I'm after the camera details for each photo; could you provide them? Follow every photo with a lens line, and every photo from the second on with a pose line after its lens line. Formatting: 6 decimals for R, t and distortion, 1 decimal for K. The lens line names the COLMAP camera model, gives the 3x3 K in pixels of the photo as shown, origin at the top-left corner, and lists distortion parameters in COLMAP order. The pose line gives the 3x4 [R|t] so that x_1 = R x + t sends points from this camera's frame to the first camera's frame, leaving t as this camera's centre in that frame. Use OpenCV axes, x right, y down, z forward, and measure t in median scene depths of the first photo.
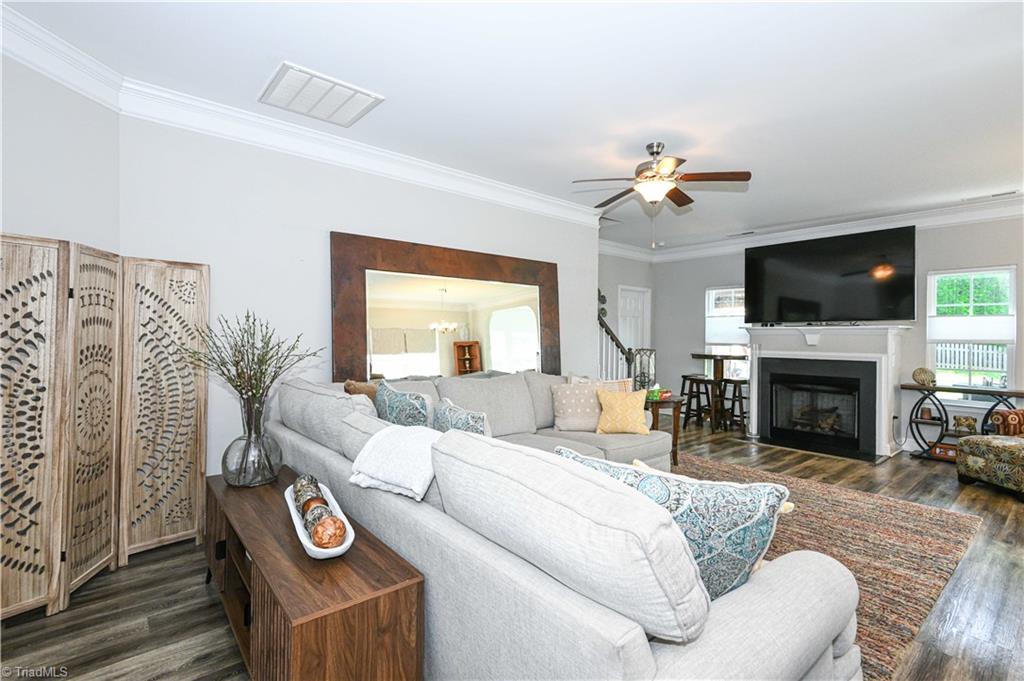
lens RADIAL K [[470.7, 0, 512.0], [0, 470.7, 340.5], [0, 0, 1]] dist [0.021258, 0.000462]
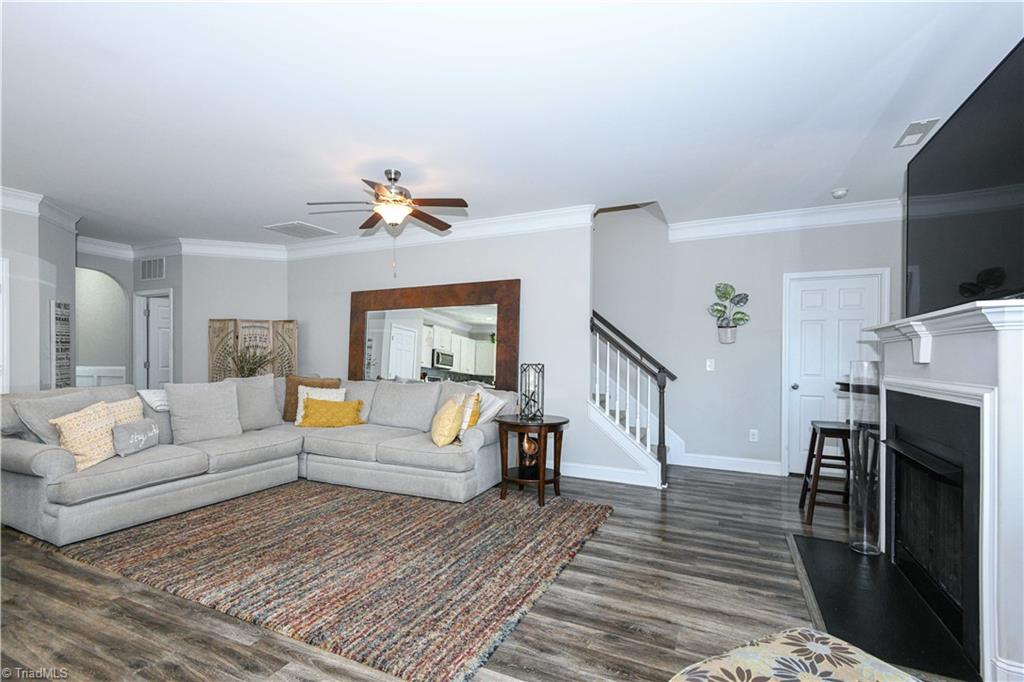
lens RADIAL K [[467.0, 0, 516.0], [0, 467.0, 353.7], [0, 0, 1]] dist [-0.039939, 0.000251]
pose [[0.423781, -0.010802, -0.905700, 1.366660], [-0.011092, 0.999792, -0.017115, 0.015795], [0.905697, 0.017299, 0.423573, 0.810339]]
